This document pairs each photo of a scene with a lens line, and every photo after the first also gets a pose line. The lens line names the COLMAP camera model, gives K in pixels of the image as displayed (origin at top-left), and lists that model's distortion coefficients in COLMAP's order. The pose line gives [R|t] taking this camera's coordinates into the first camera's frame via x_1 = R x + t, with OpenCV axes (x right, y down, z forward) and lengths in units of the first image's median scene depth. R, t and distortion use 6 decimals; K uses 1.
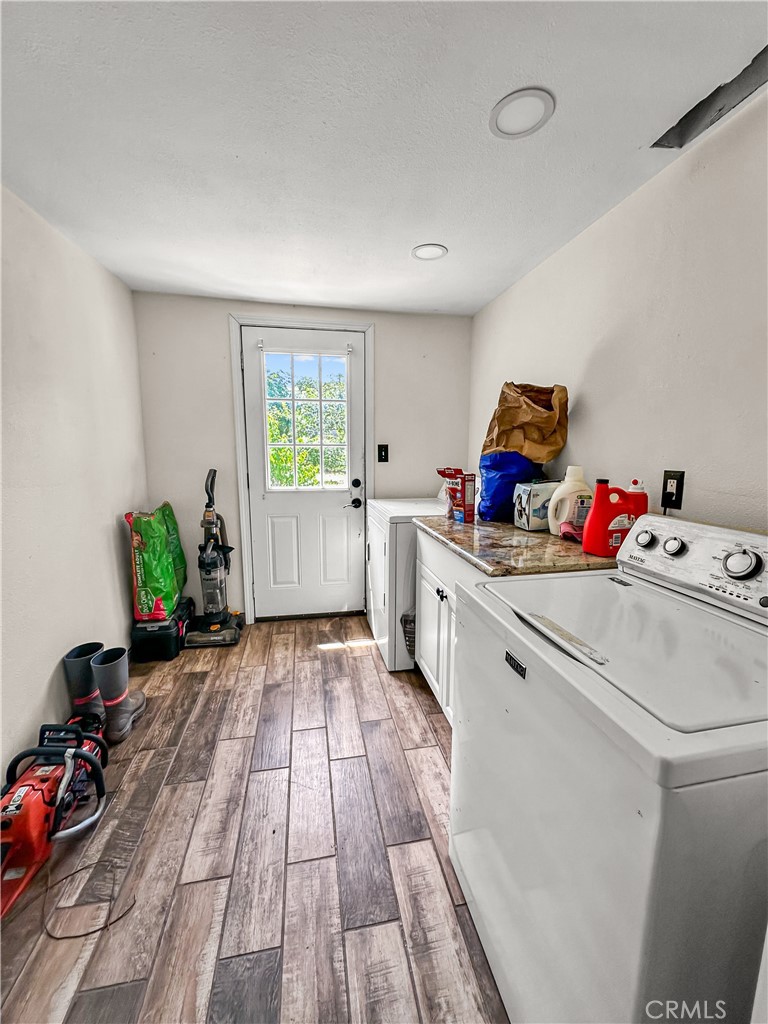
lens RADIAL K [[417.6, 0, 384.8], [0, 417.6, 513.2], [0, 0, 1]] dist [0.009989, 0.000426]
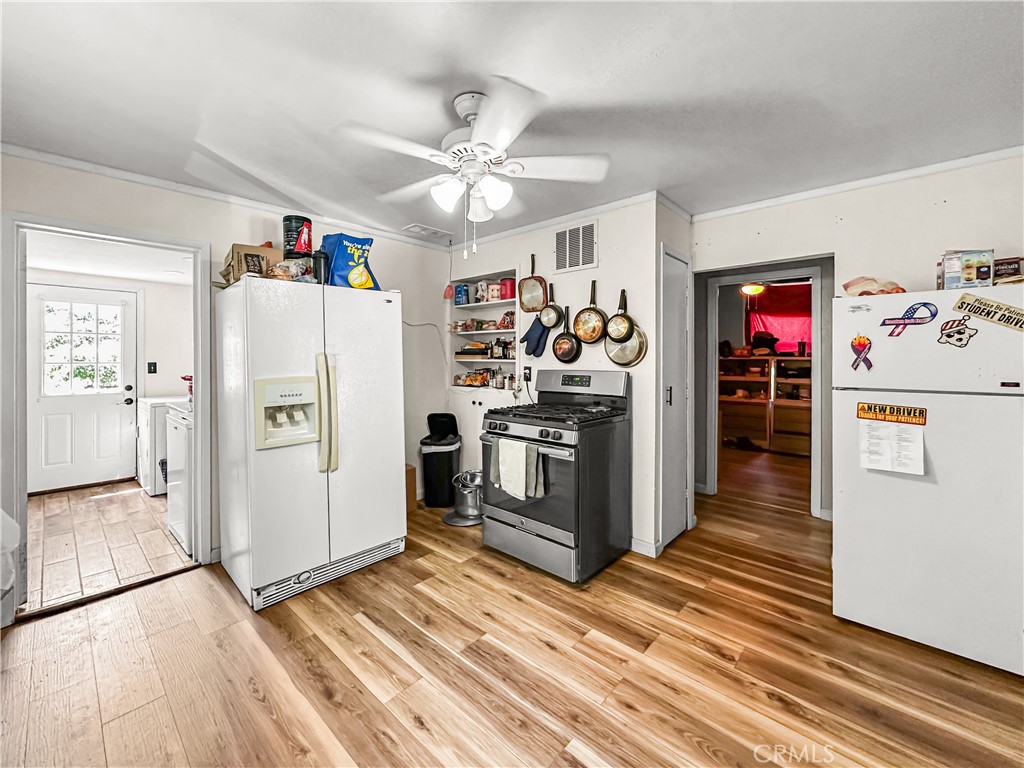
lens RADIAL K [[417.6, 0, 497.0], [0, 417.6, 362.0], [0, 0, 1]] dist [0.009989, 0.000426]
pose [[0.812005, -0.006663, 0.583613, 0.124888], [0.089588, 0.989508, -0.113350, 0.126525], [-0.576734, 0.144326, 0.804082, -0.998068]]
